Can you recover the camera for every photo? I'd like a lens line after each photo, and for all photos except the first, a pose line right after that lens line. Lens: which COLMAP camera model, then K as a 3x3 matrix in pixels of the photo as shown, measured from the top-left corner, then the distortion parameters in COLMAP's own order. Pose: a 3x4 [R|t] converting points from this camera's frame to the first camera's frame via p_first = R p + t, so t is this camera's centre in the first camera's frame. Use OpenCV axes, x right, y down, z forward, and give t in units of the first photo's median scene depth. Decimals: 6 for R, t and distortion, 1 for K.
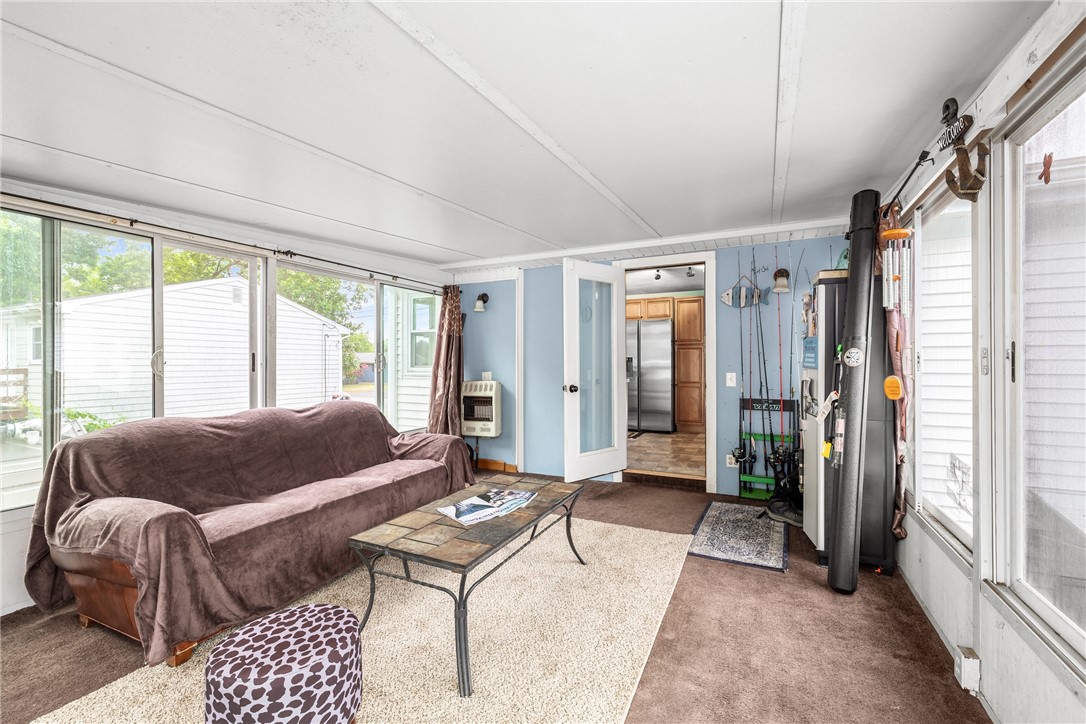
lens RADIAL K [[462.7, 0, 541.8], [0, 462.7, 362.0], [0, 0, 1]] dist [0.005349, 0.000106]
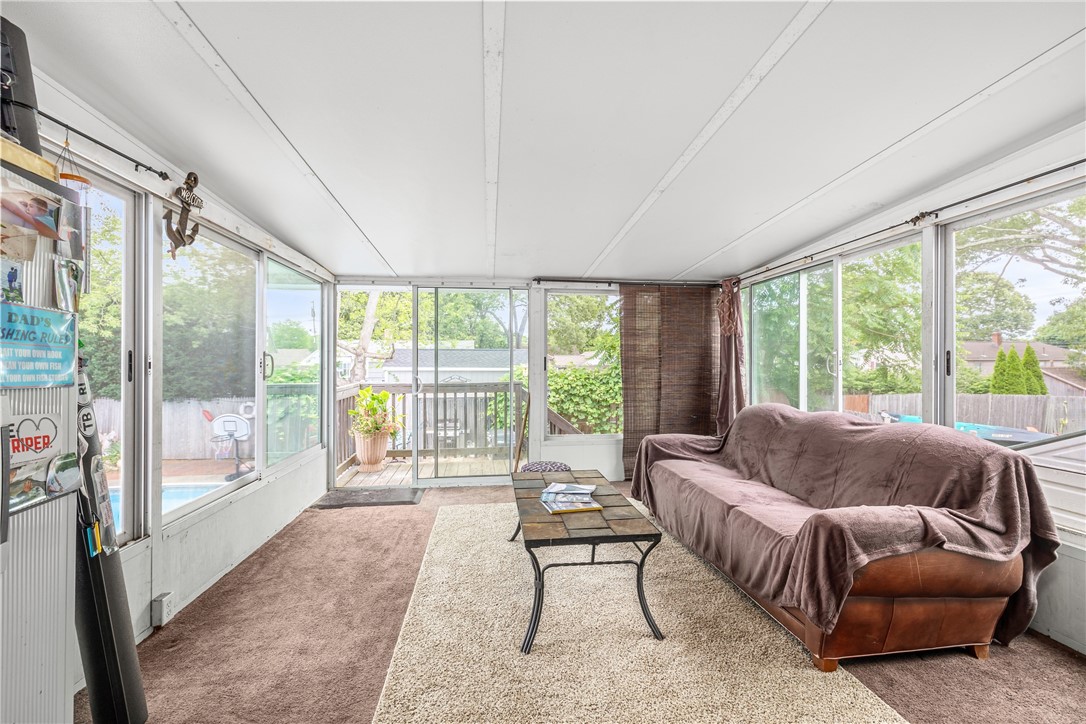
lens RADIAL K [[462.7, 0, 542.8], [0, 462.7, 361.0], [0, 0, 1]] dist [0.005349, 0.000106]
pose [[-0.840307, 0.000800, -0.542111, 0.436357], [0.003469, 0.999986, -0.003900, -0.003770], [0.542100, -0.005158, -0.840298, 1.562665]]
